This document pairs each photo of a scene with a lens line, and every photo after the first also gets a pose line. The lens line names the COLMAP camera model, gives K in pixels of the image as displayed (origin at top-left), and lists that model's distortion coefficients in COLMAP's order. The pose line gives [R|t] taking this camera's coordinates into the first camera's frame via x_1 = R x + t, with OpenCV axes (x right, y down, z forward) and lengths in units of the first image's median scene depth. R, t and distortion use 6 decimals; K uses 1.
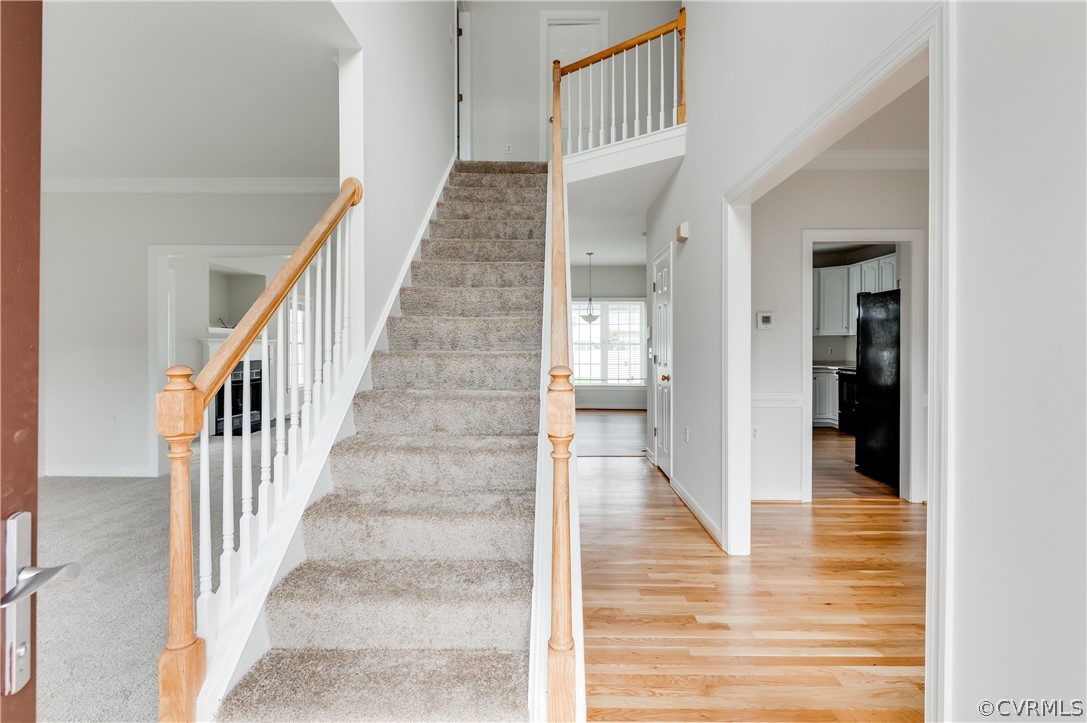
lens RADIAL K [[482.4, 0, 547.1], [0, 482.4, 344.0], [0, 0, 1]] dist [0.001646, -0.000875]
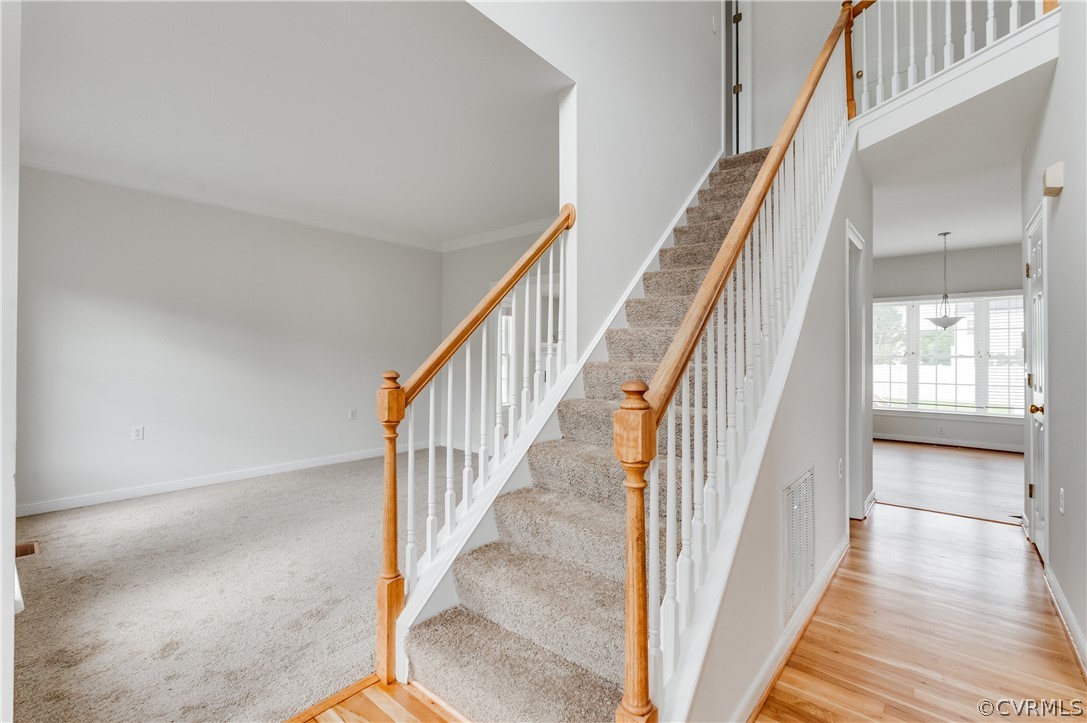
lens RADIAL K [[482.4, 0, 541.8], [0, 482.4, 350.3], [0, 0, 1]] dist [0.001646, -0.000875]
pose [[0.767443, -0.006079, -0.641089, 0.229544], [-0.002464, 0.999920, -0.012432, 0.001707], [0.641113, 0.011121, 0.767366, 0.115602]]
